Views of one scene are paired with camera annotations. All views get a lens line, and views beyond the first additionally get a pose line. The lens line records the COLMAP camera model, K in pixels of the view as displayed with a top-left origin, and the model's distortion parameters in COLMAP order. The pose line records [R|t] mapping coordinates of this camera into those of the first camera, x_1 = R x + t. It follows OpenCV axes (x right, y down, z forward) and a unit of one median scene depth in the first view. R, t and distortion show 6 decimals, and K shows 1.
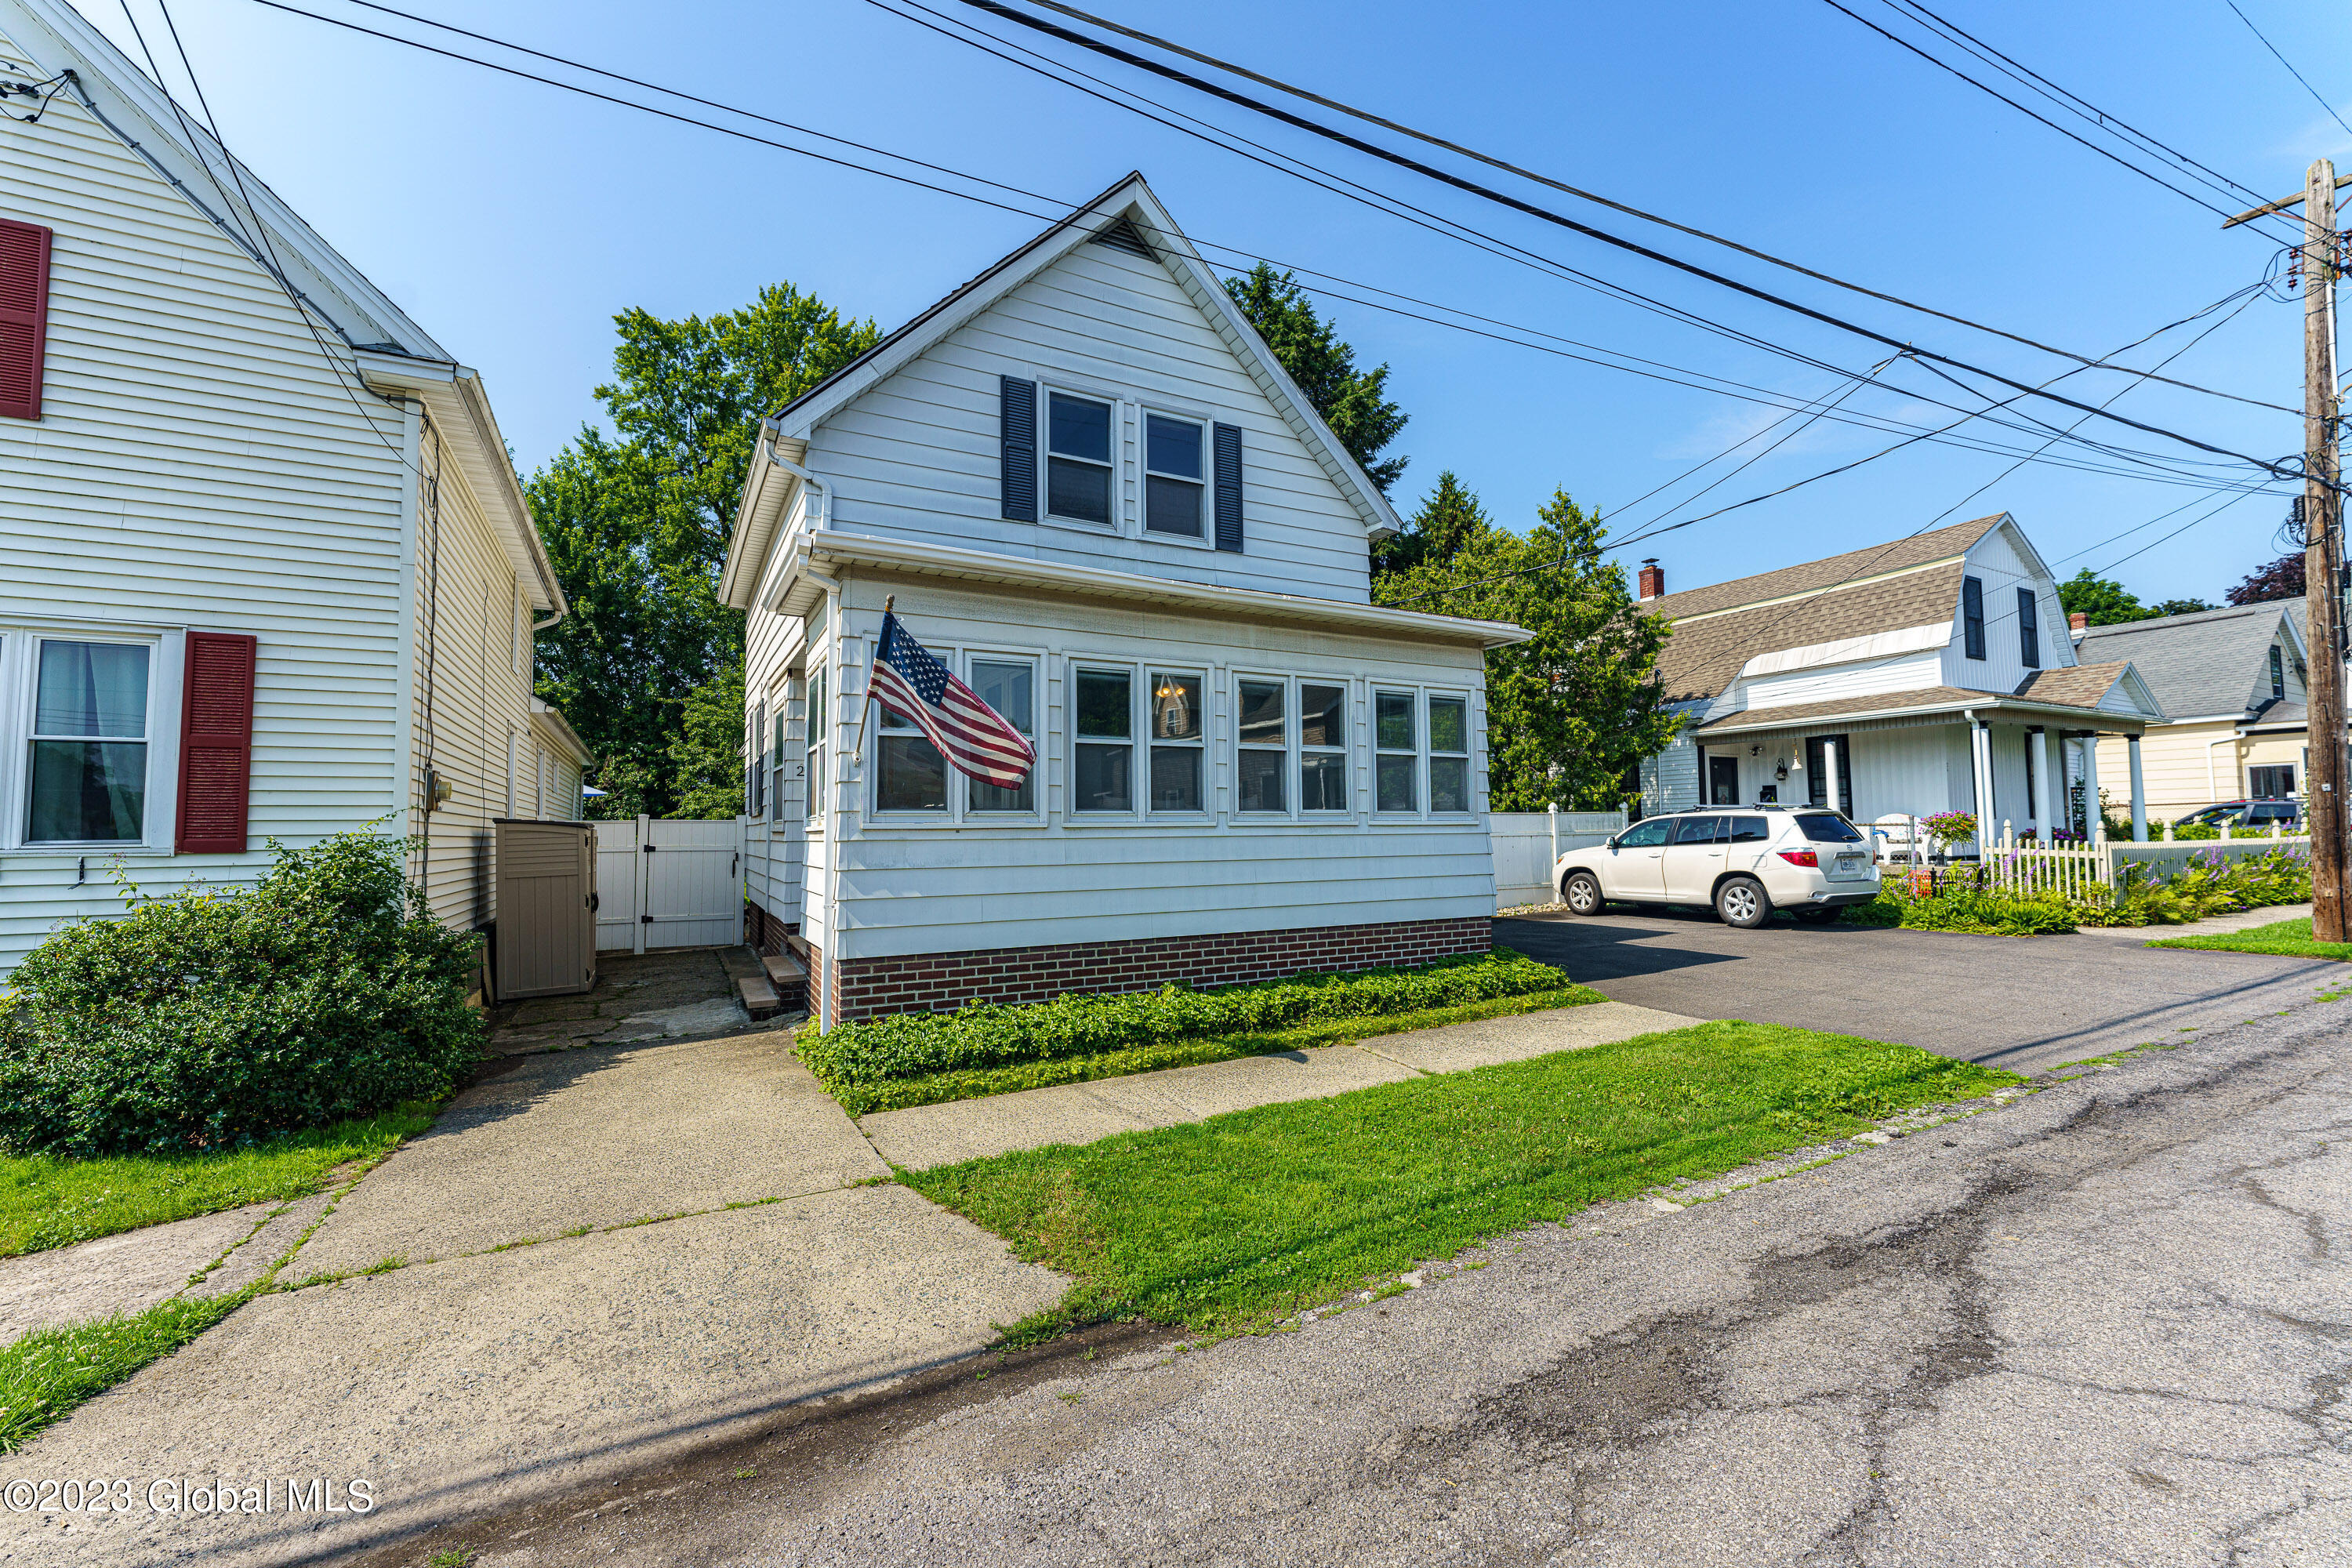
lens RADIAL K [[964.6, 0, 1178.2], [0, 964.6, 785.0], [0, 0, 1]] dist [-0.006135, 0.000531]
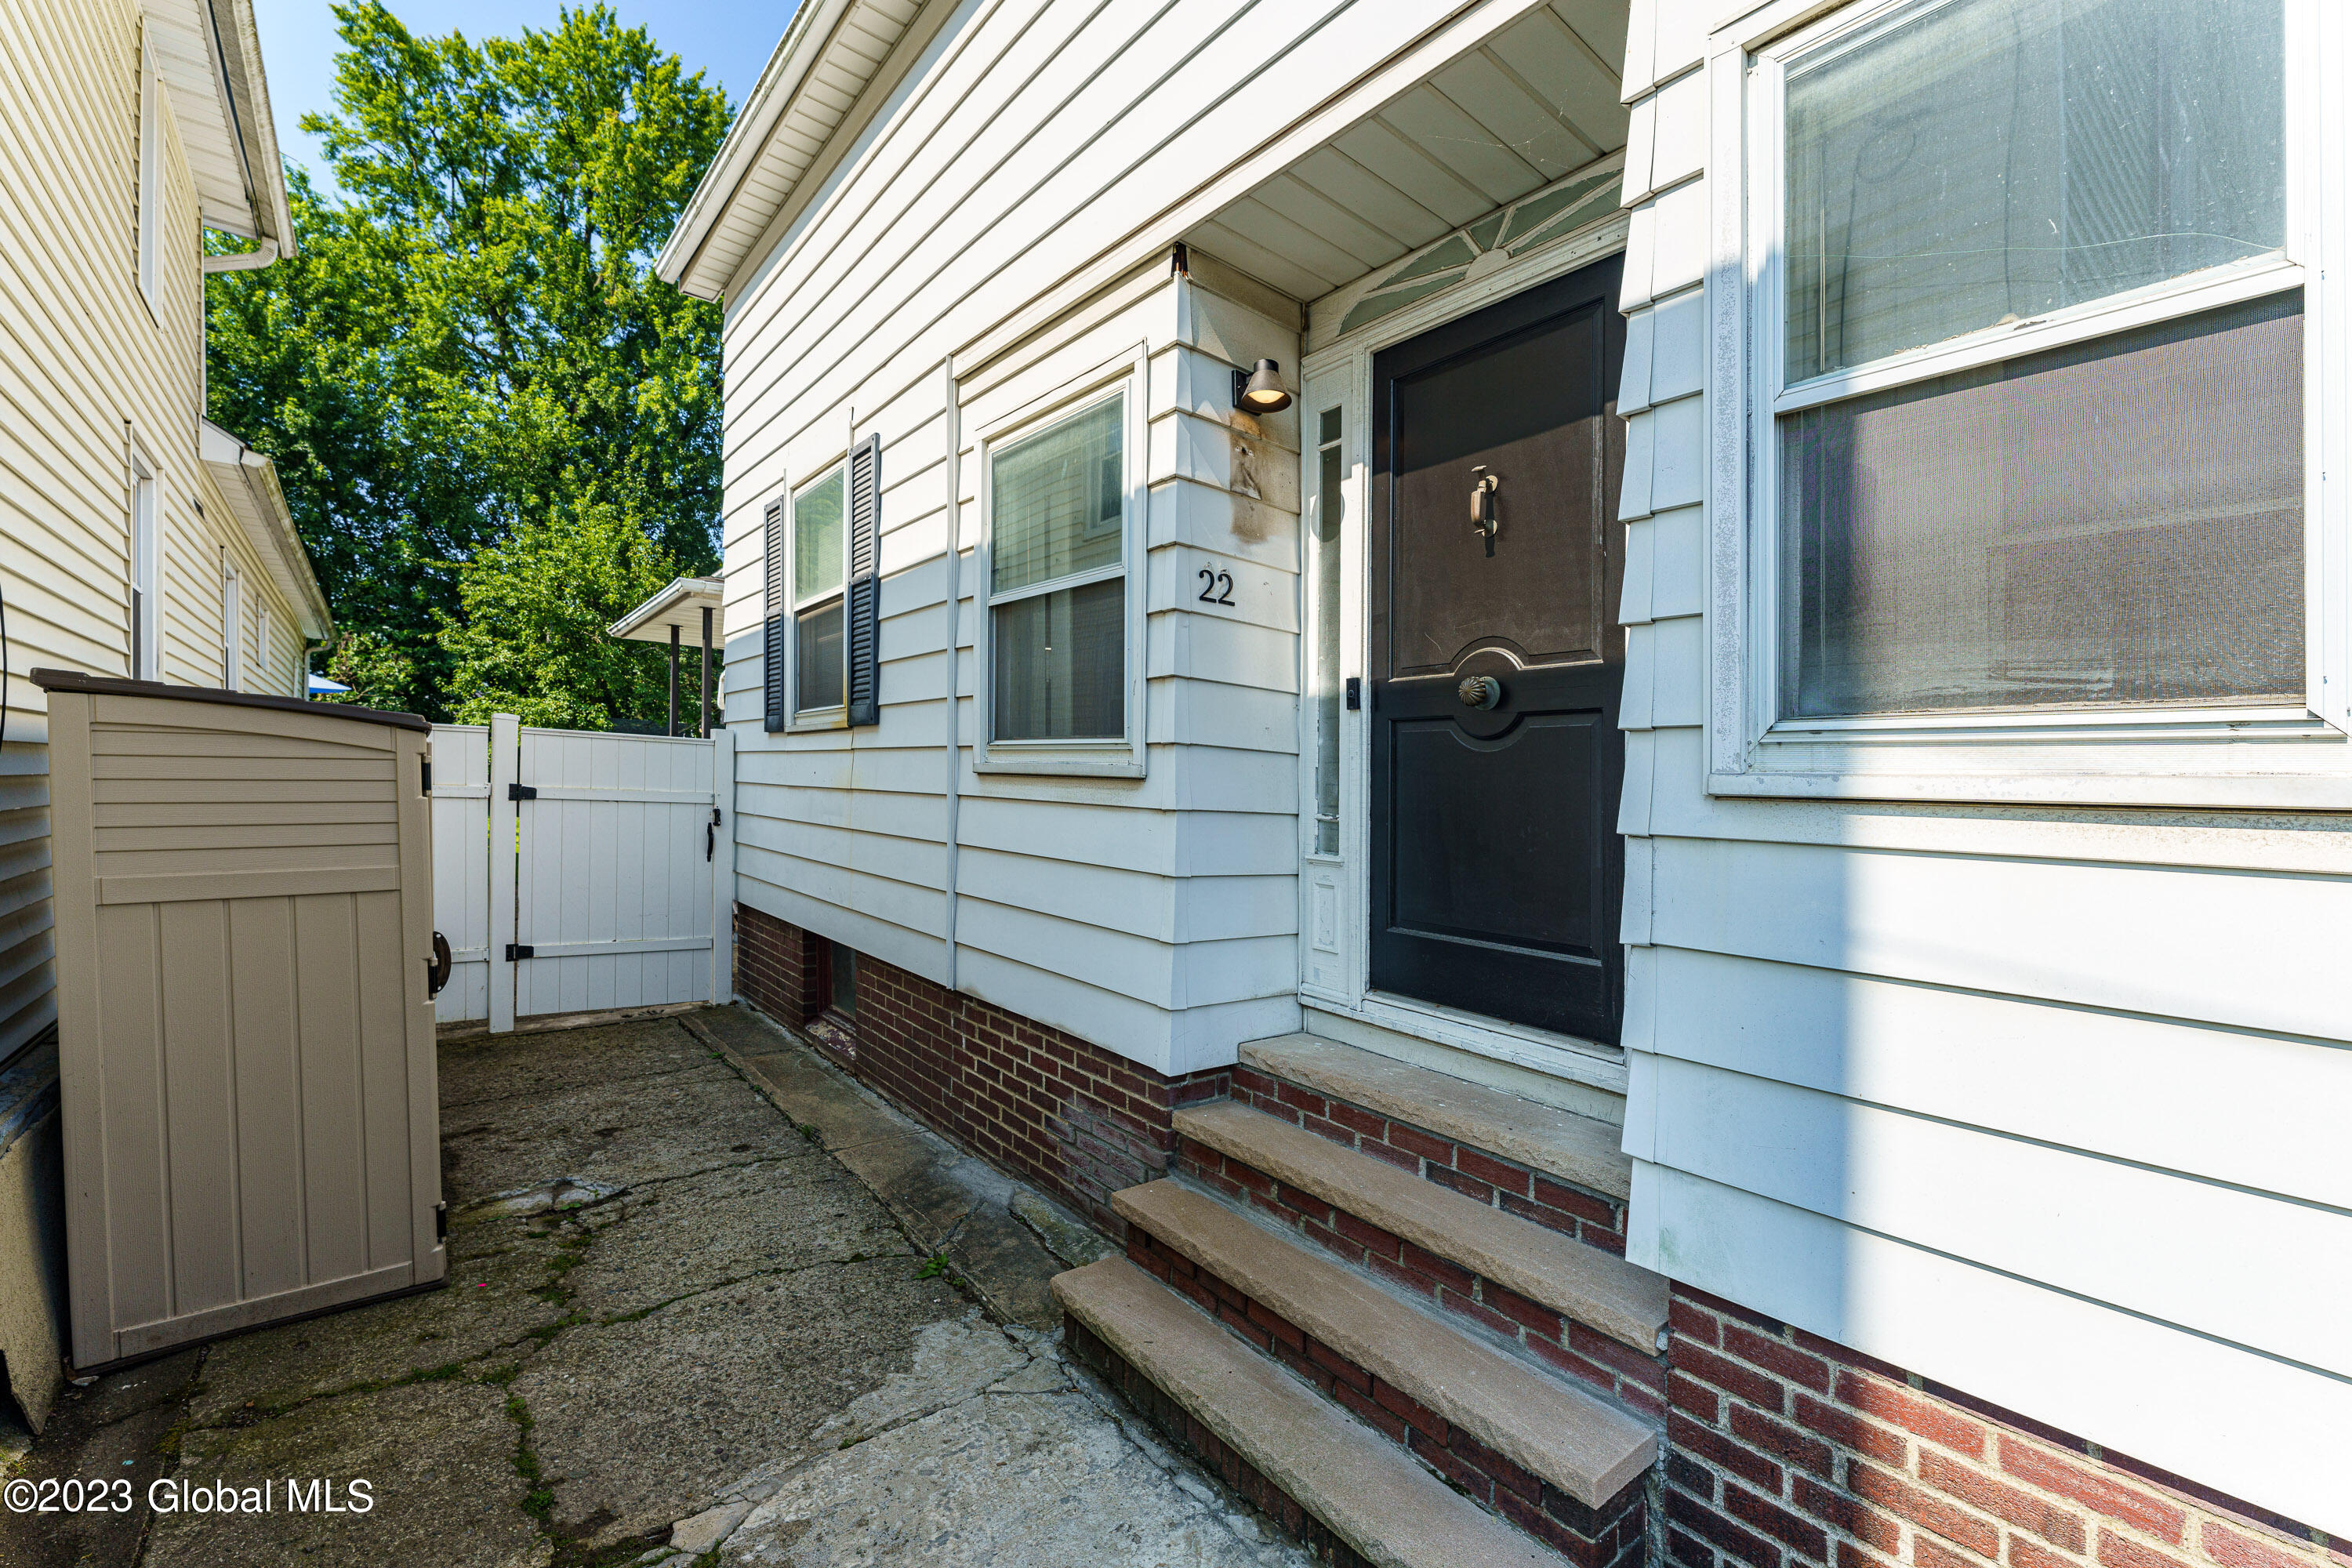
lens RADIAL K [[964.6, 0, 1157.8], [0, 964.6, 824.9], [0, 0, 1]] dist [-0.006135, 0.000531]
pose [[0.981644, 0.038769, 0.186742, -0.128920], [-0.055271, 0.994933, 0.083983, 0.010401], [-0.182540, -0.092762, 0.978813, 0.192221]]
